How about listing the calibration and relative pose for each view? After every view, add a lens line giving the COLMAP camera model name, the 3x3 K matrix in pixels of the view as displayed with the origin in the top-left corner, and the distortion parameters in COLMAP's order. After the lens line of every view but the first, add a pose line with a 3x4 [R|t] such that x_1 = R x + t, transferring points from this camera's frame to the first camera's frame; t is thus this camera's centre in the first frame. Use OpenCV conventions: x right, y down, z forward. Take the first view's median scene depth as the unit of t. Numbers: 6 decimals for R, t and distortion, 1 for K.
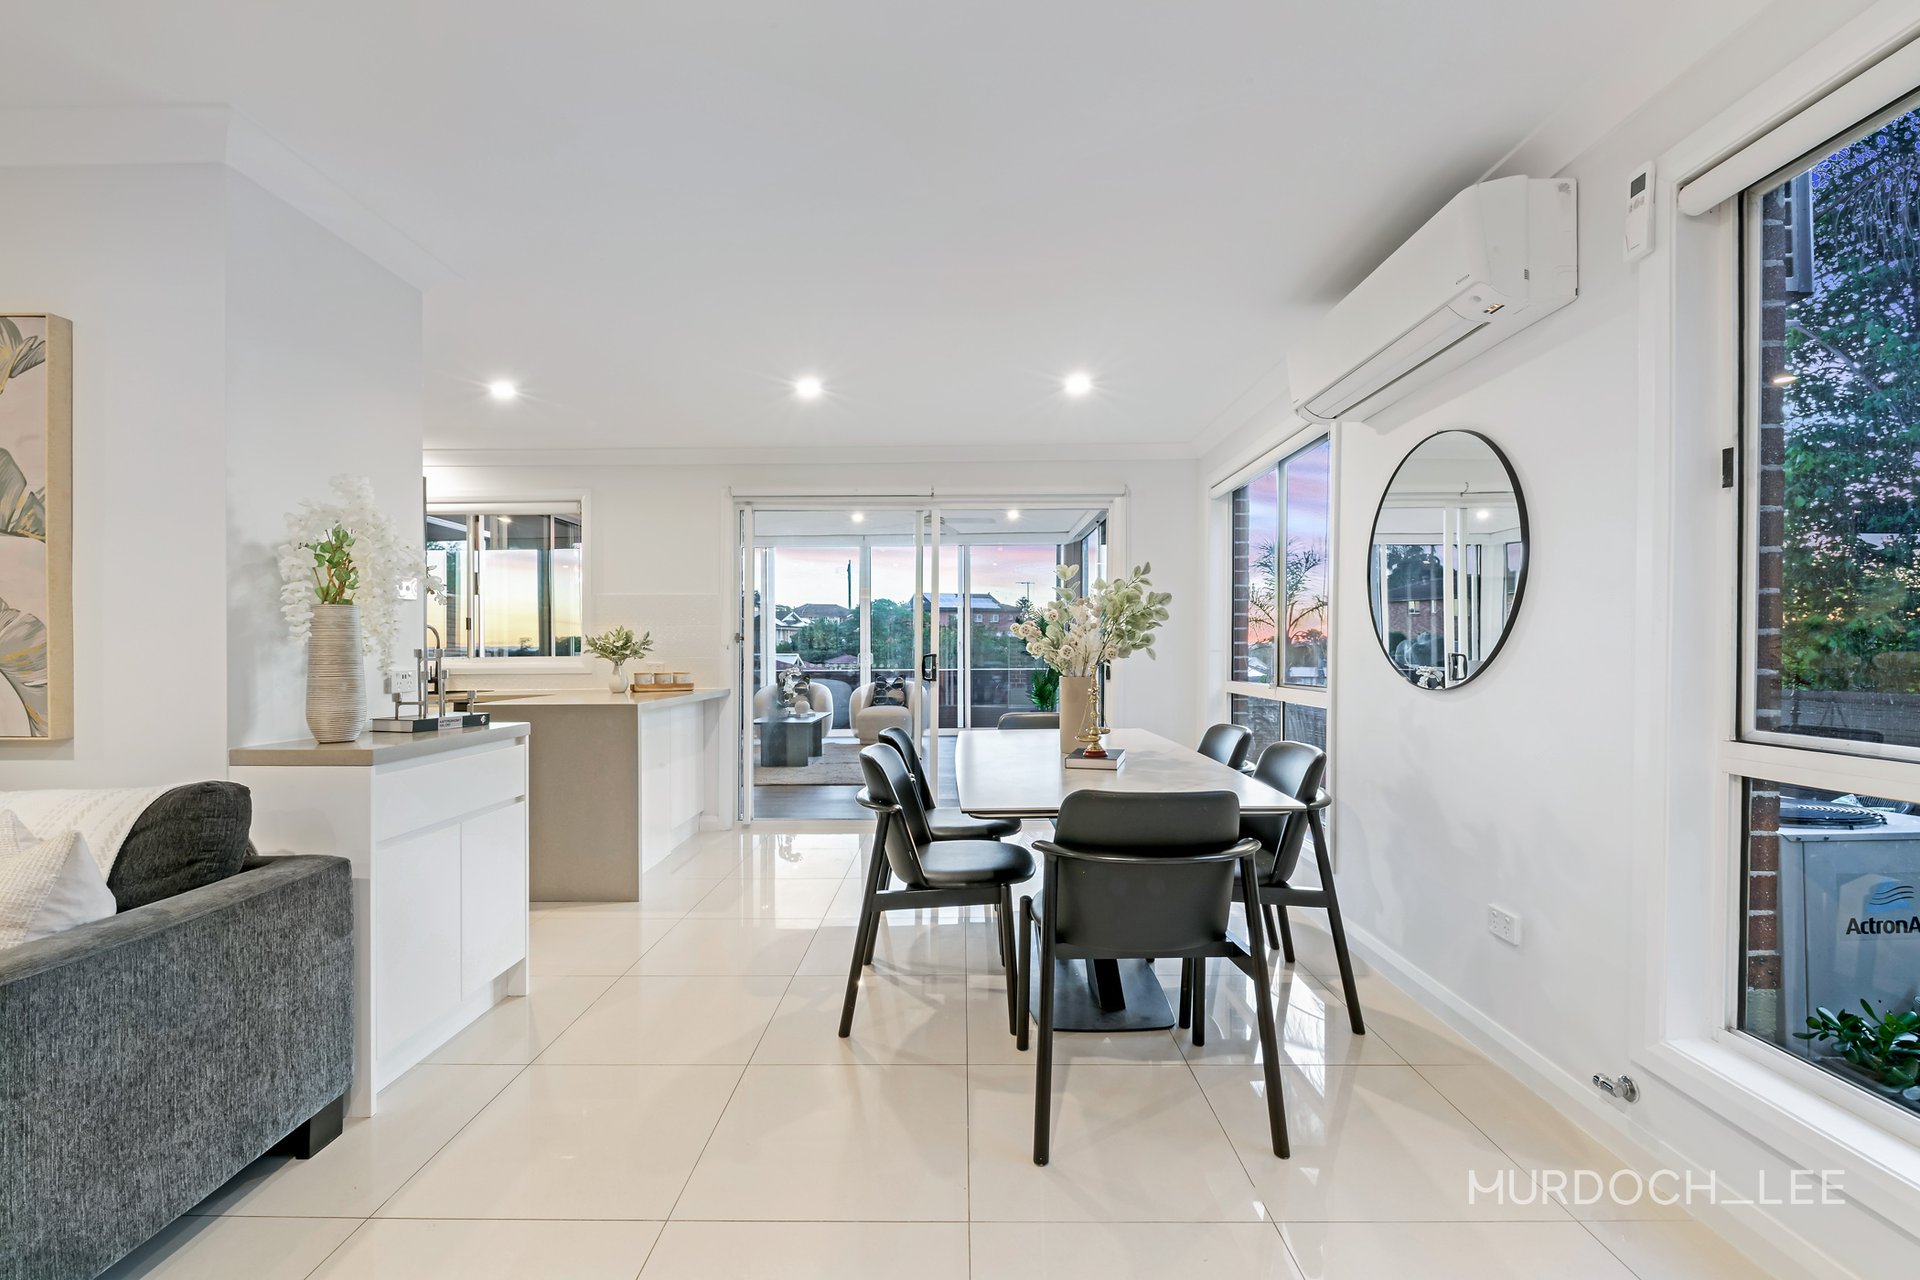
lens RADIAL K [[809.0, 0, 958.3], [0, 809.0, 649.7], [0, 0, 1]] dist [-0.006677, -0.000636]
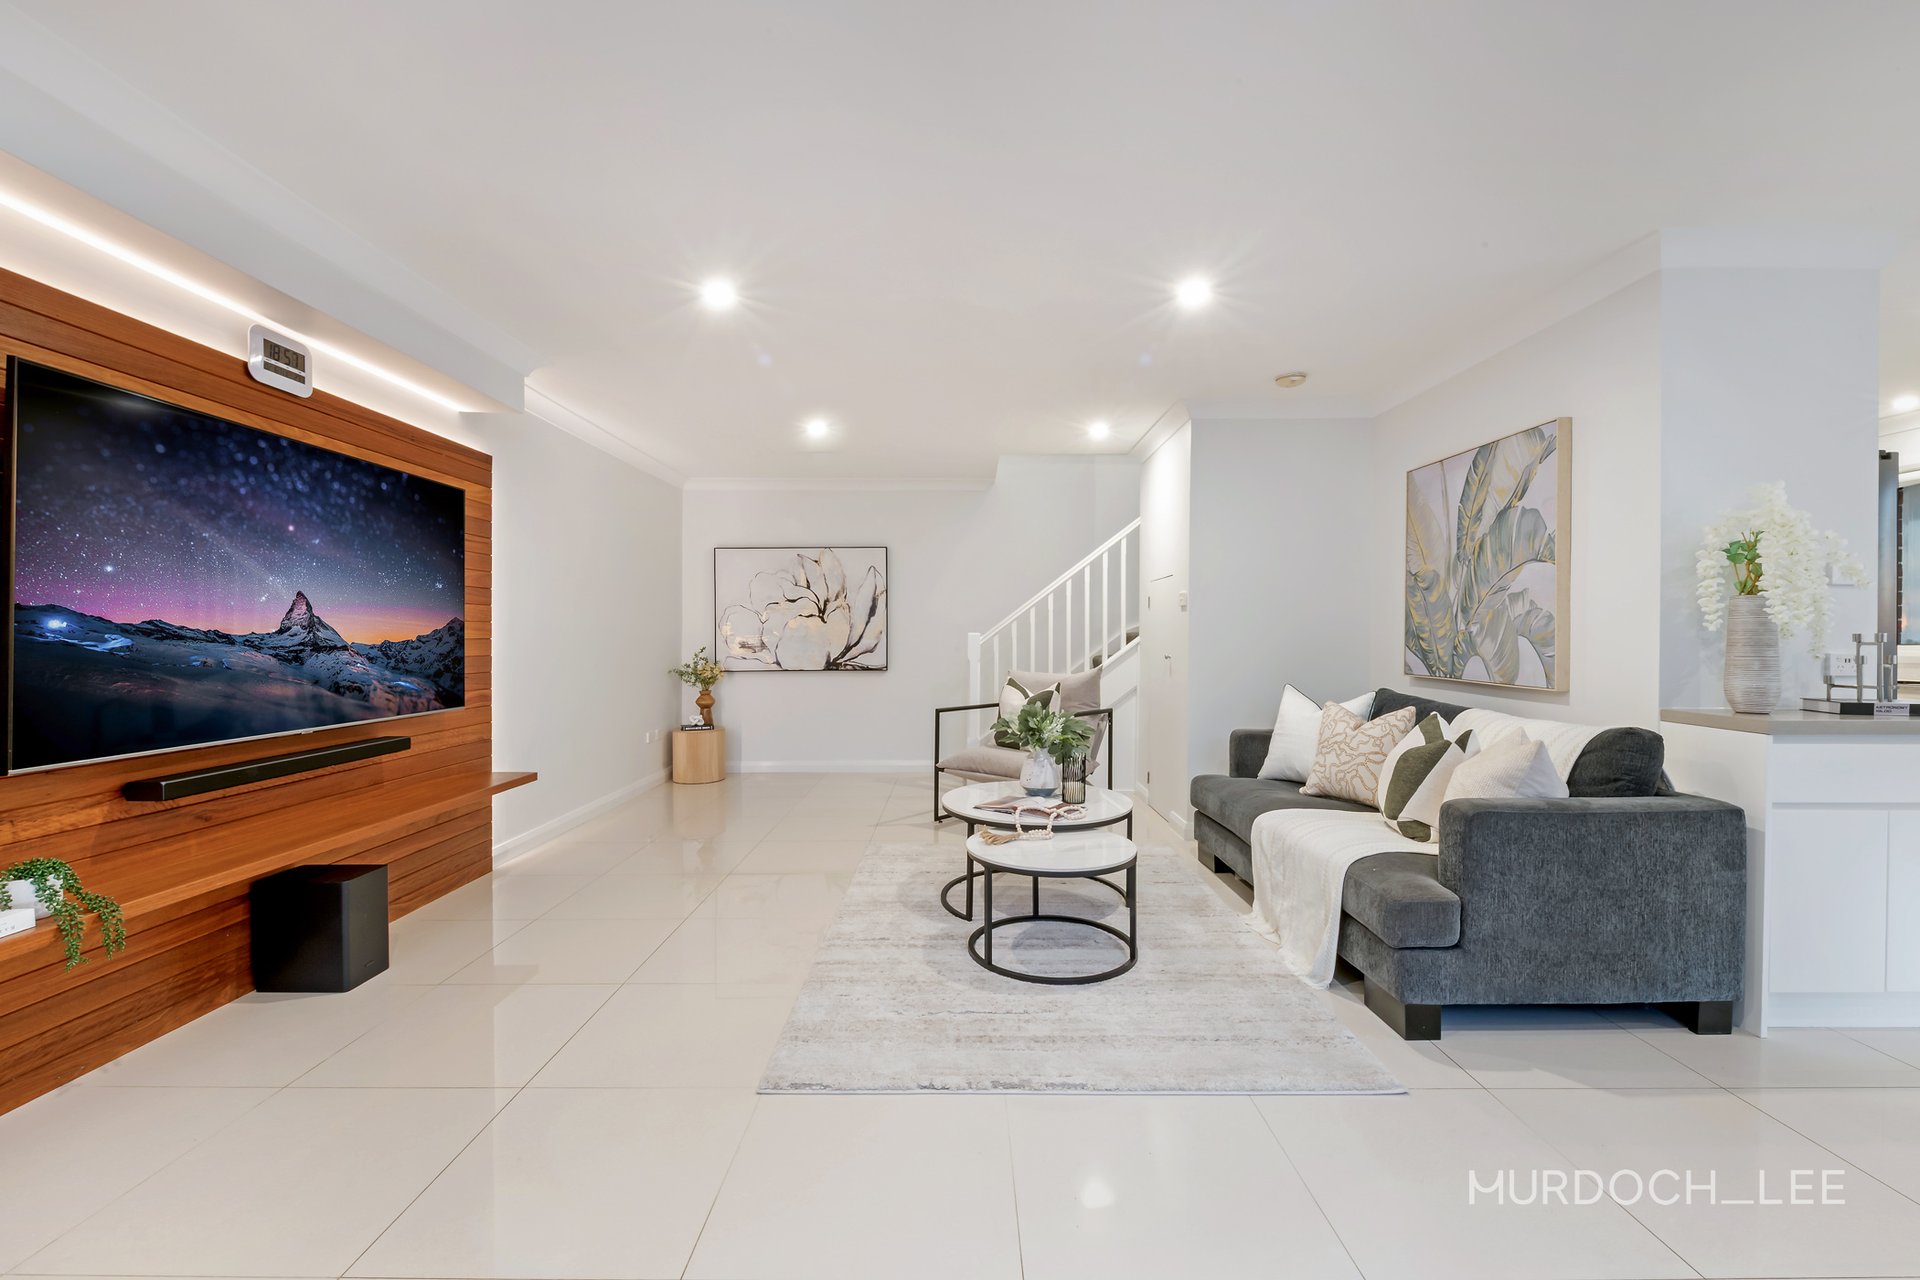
lens RADIAL K [[809.0, 0, 958.3], [0, 809.0, 649.7], [0, 0, 1]] dist [-0.006677, -0.000636]
pose [[0.007189, 0.022240, -0.999727, 0.431257], [-0.003690, 0.999746, 0.022214, 0.001524], [0.999967, 0.003529, 0.007270, -0.178308]]
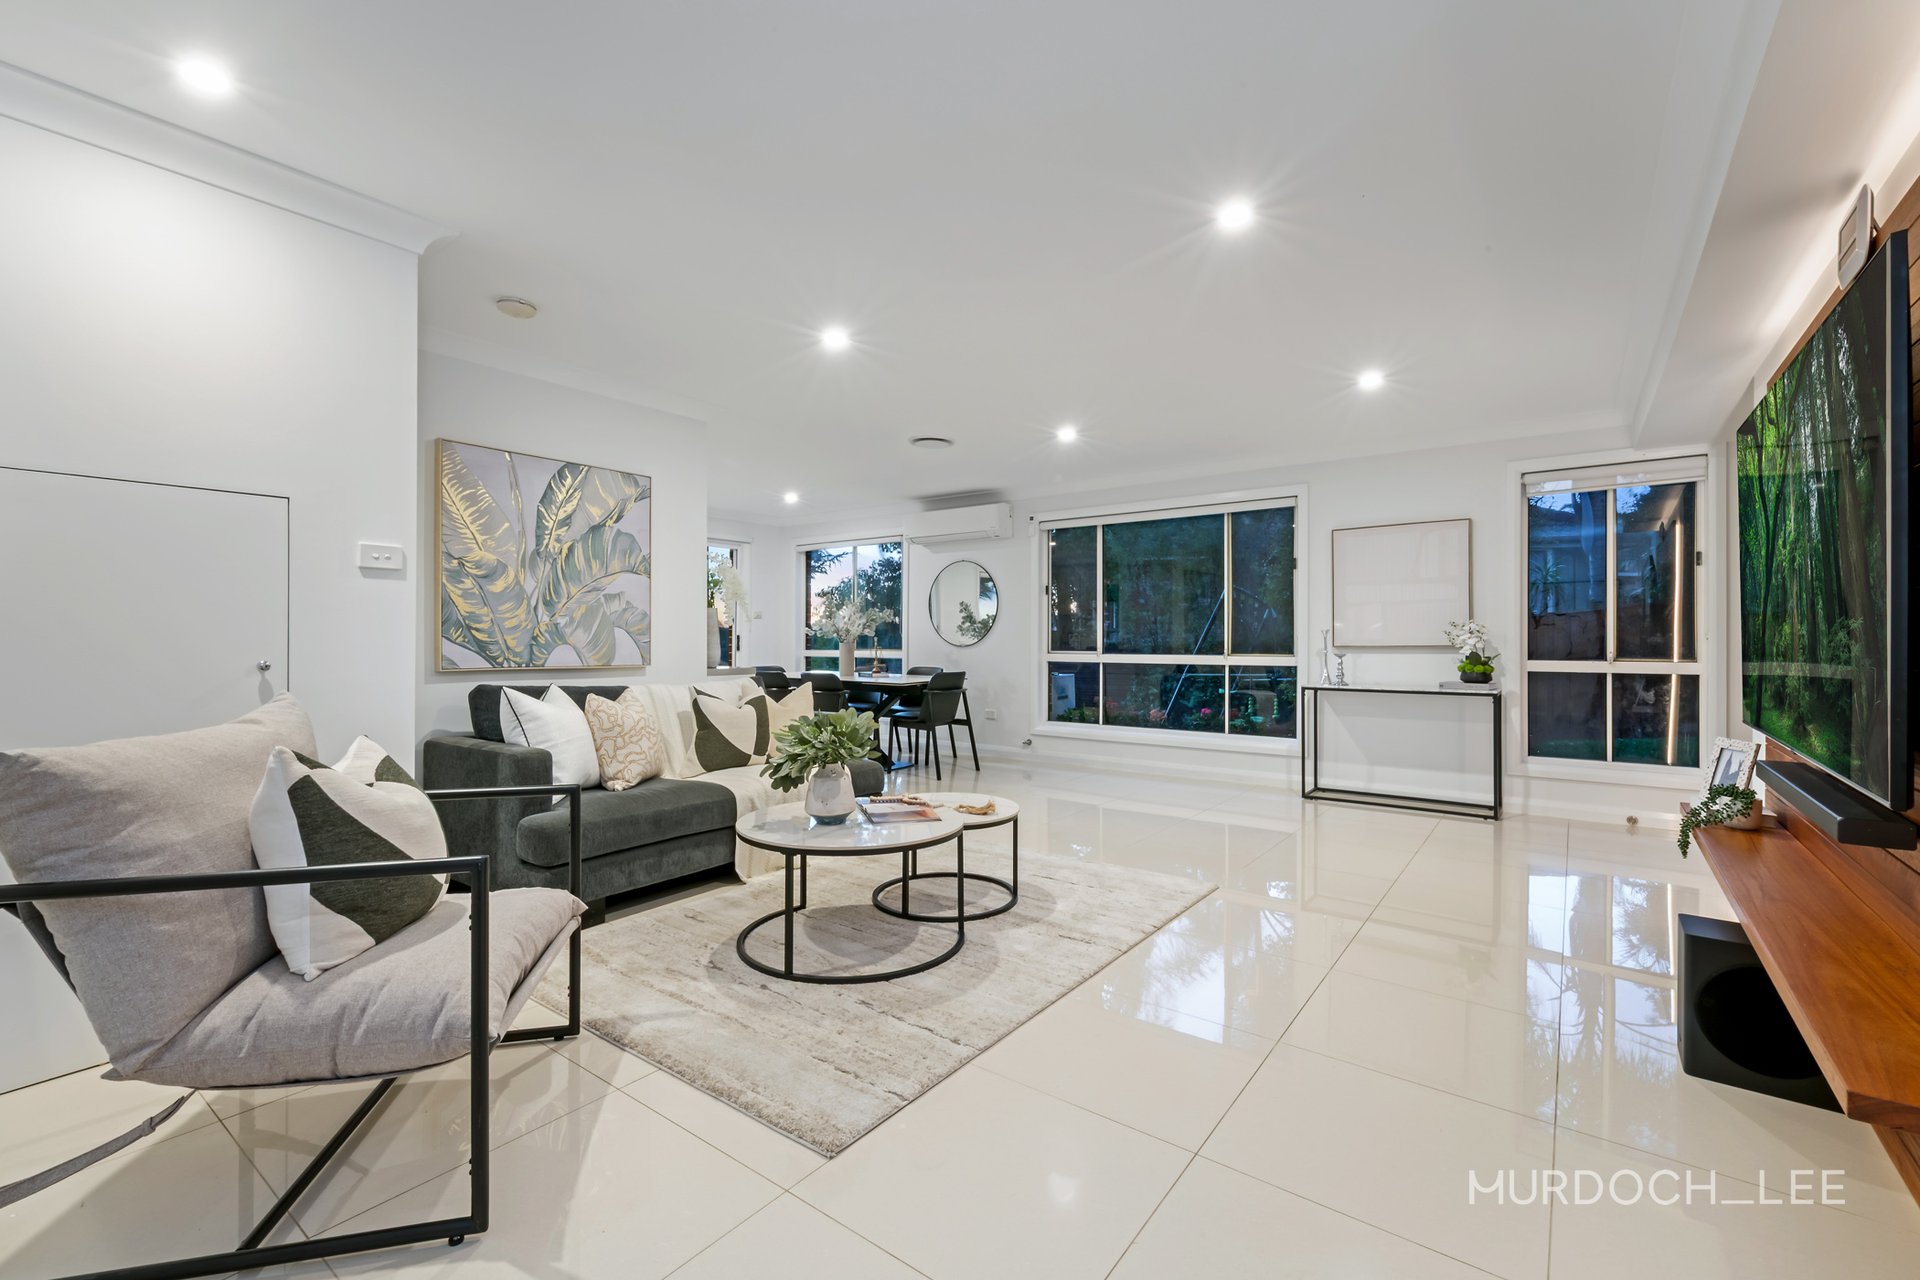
lens RADIAL K [[809.0, 0, 958.3], [0, 809.0, 649.7], [0, 0, 1]] dist [-0.006677, -0.000636]
pose [[0.596507, -0.008464, 0.802564, -2.440340], [0.003181, 0.999961, 0.008182, 0.050925], [-0.802602, -0.002328, 0.596510, -1.044025]]
